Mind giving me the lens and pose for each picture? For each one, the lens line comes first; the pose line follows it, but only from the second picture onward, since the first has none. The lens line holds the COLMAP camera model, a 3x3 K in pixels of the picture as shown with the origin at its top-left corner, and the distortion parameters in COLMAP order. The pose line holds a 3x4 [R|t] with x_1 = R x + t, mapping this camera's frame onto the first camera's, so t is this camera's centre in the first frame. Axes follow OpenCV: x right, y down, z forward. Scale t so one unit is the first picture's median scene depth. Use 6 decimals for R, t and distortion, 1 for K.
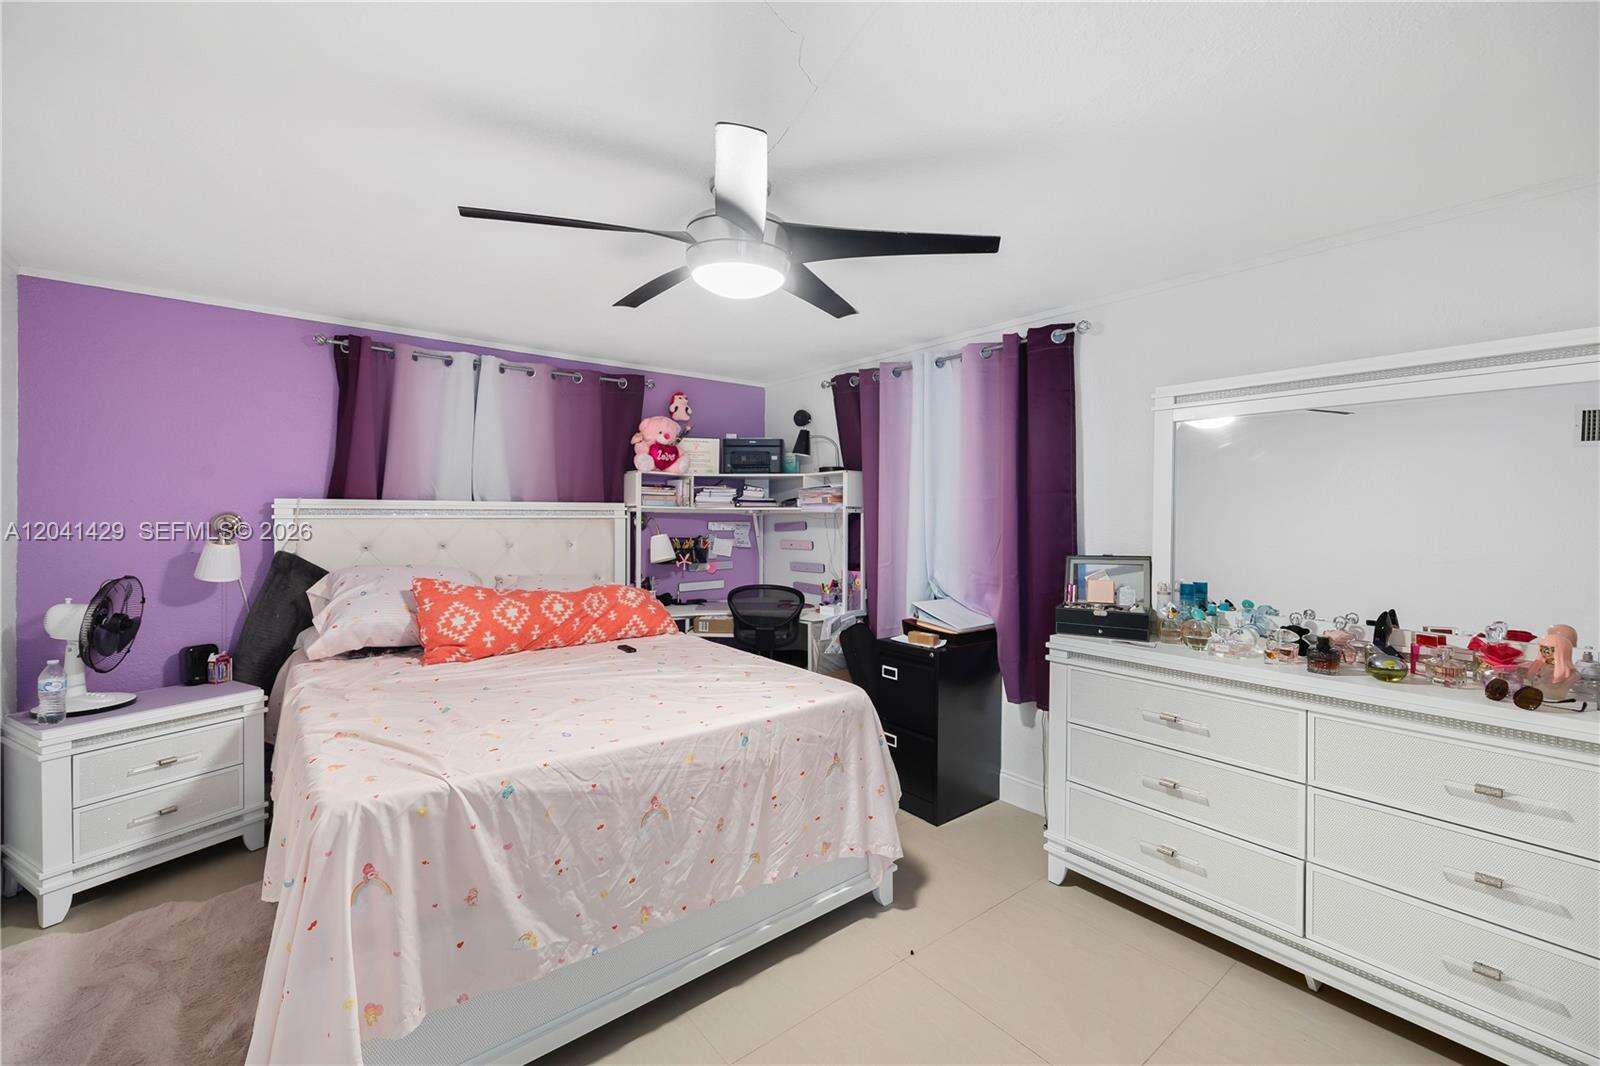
lens RADIAL K [[650.1, 0, 808.9], [0, 650.1, 520.2], [0, 0, 1]] dist [-0.000796, -0.000243]
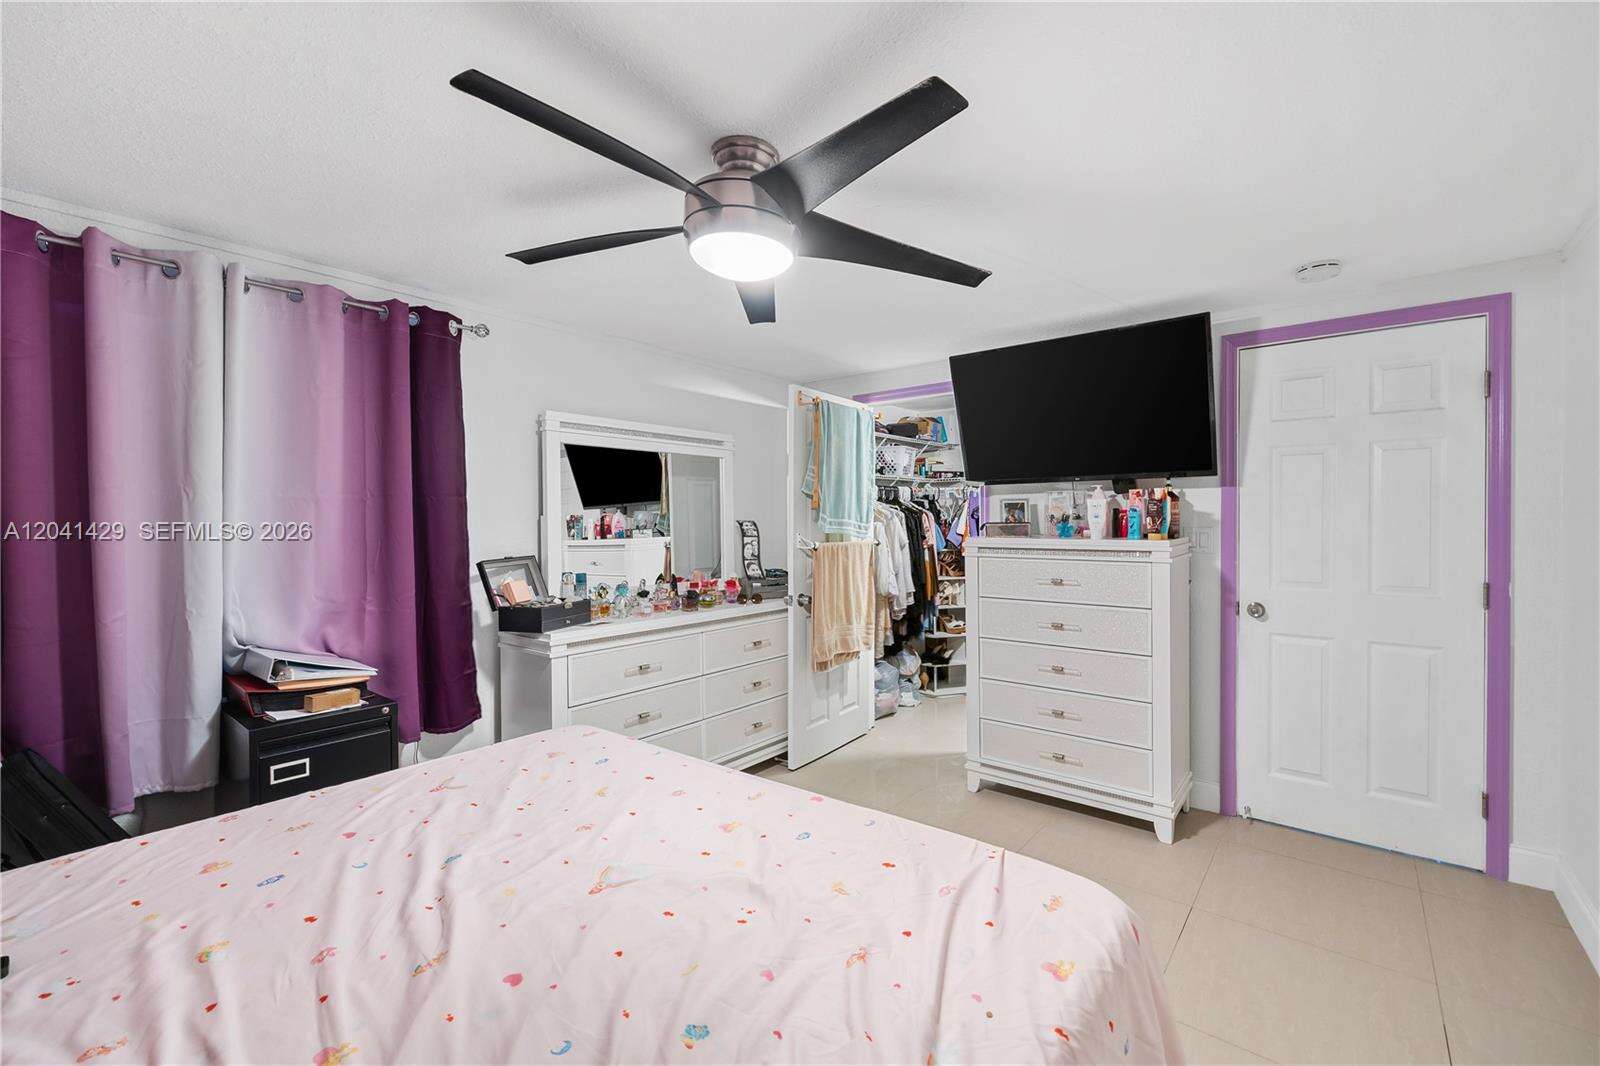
lens RADIAL K [[650.1, 0, 807.2], [0, 650.1, 527.4], [0, 0, 1]] dist [-0.000796, -0.000243]
pose [[-0.178660, -0.017224, 0.983760, -0.920236], [0.009875, 0.999765, 0.019297, -0.014237], [-0.983861, 0.013162, -0.178448, 0.974709]]
